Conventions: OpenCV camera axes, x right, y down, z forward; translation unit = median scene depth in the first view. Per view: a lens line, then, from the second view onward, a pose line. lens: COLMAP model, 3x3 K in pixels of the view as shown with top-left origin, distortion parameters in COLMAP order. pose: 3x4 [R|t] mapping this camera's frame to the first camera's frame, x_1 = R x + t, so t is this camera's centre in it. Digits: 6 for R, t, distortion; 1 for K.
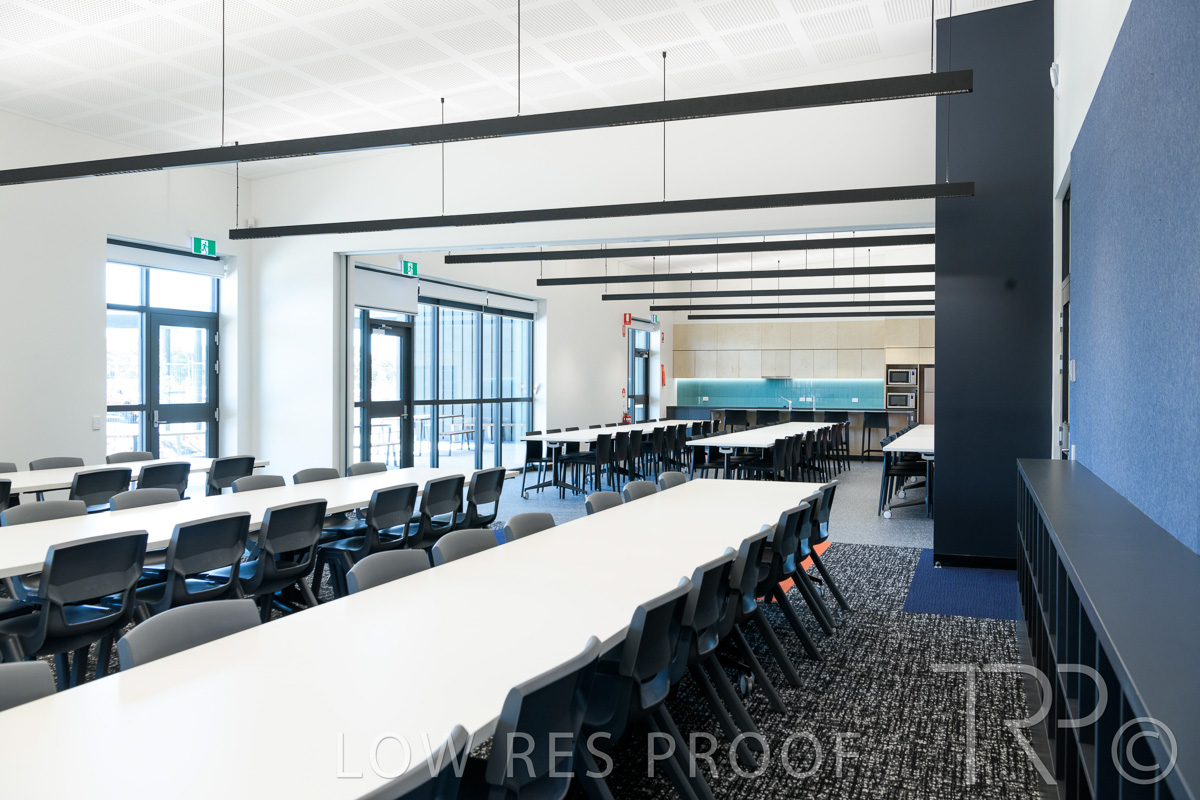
lens RADIAL K [[985.4, 0, 600.0], [0, 985.4, 400.0], [0, 0, 1]] dist [-0.003523, -0.000589]
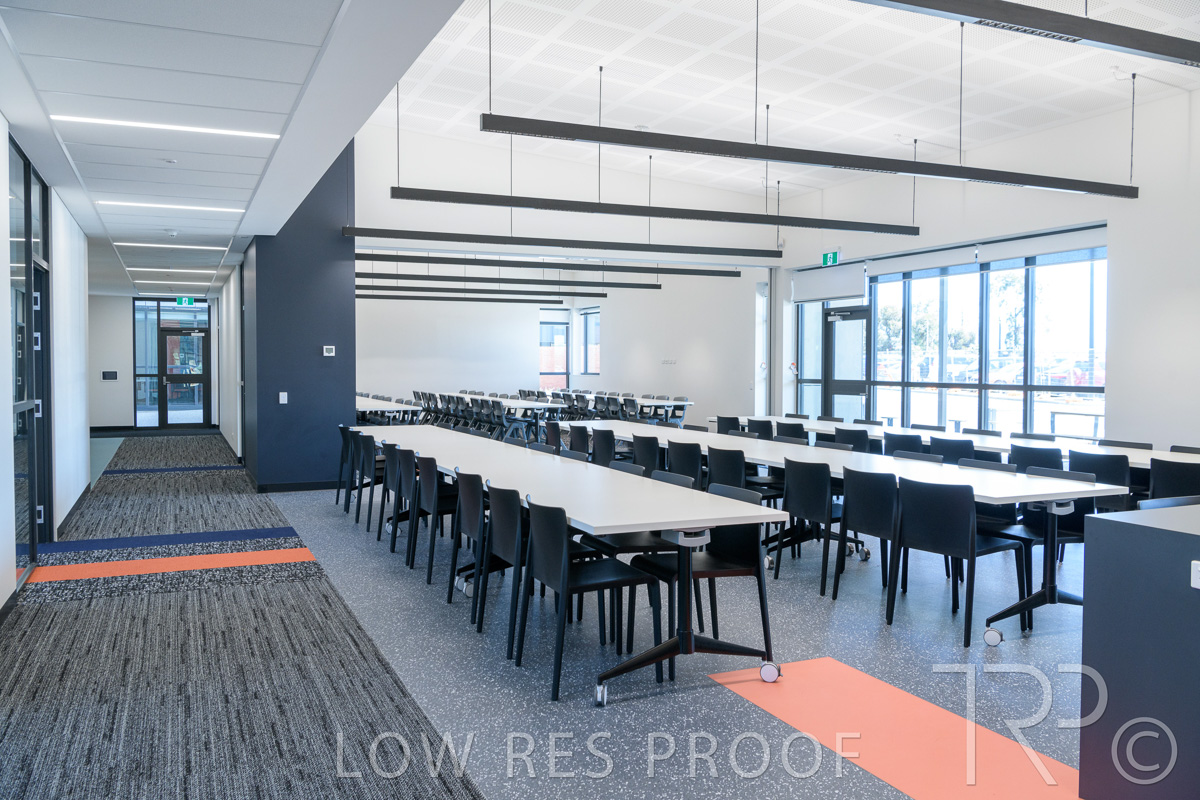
lens RADIAL K [[959.8, 0, 599.3], [0, 959.8, 394.1], [0, 0, 1]] dist [-0.003493, -0.011755]
pose [[-0.710497, 0.018544, -0.703456, 0.695758], [-0.013538, 0.999108, 0.040011, -0.020293], [0.703570, 0.037951, -0.709612, 1.473298]]
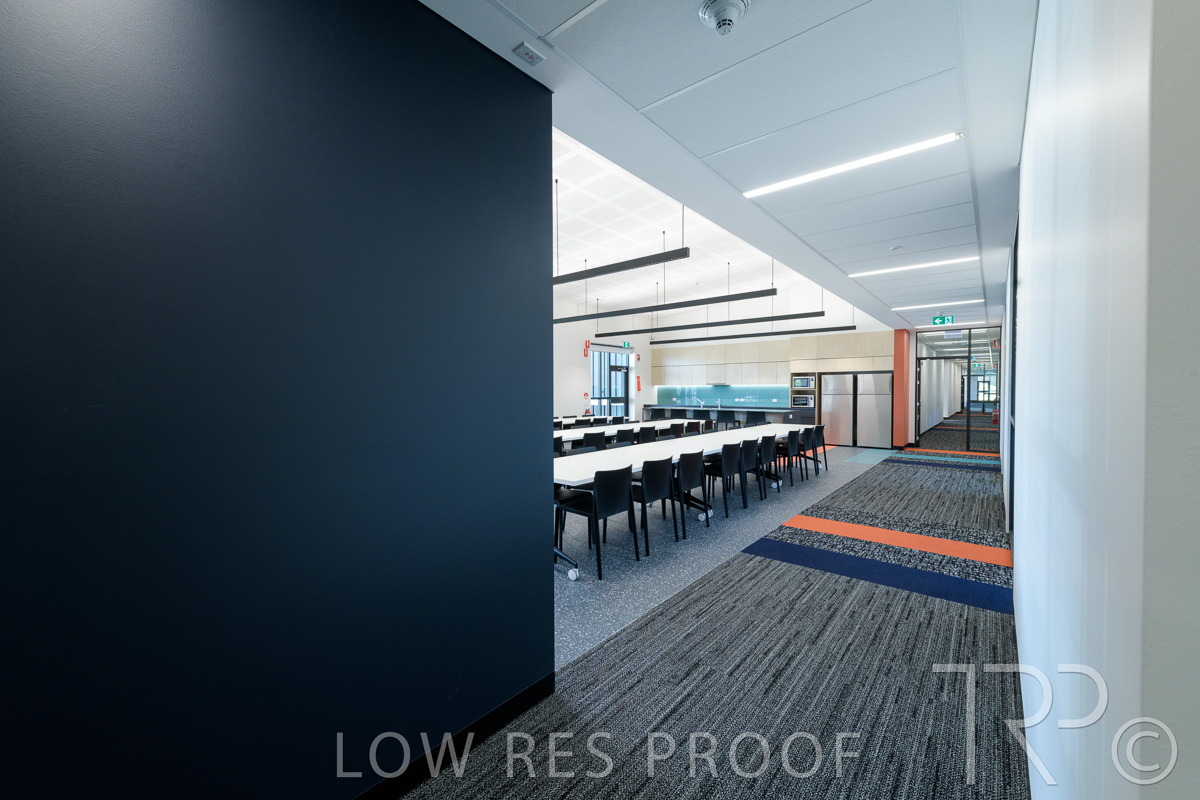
lens RADIAL K [[468.0, 0, 603.4], [0, 468.0, 402.5], [0, 0, 1]] dist [0.008120, -0.000176]
pose [[0.945933, 0.001561, -0.324358, 0.404516], [0.001815, 0.999947, 0.010106, -0.006636], [0.324357, -0.010148, 0.945880, 0.539348]]
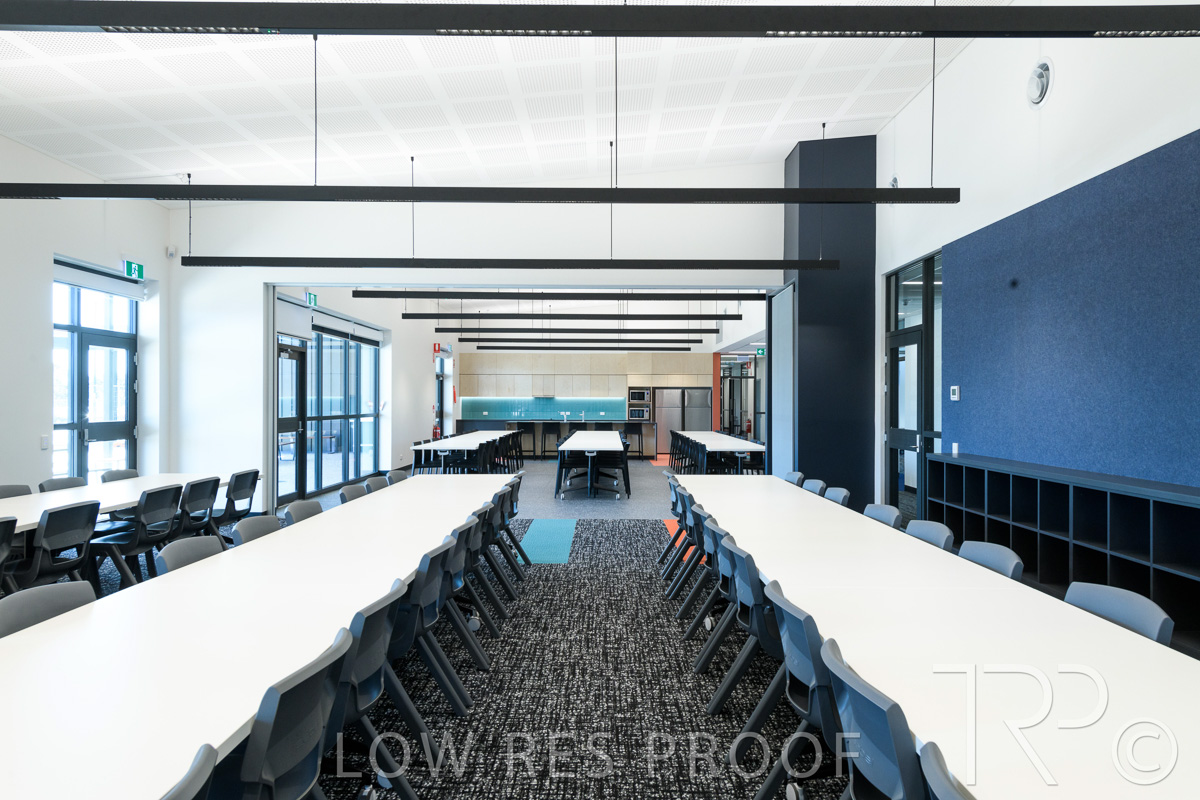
lens RADIAL K [[782.7, 0, 608.6], [0, 782.7, 397.2], [0, 0, 1]] dist [0.036975, -0.038780]
pose [[0.932174, 0.000909, 0.362010, -0.185102], [0.006709, 0.999782, -0.019787, -0.001738], [-0.361949, 0.020874, 0.931964, 0.036103]]
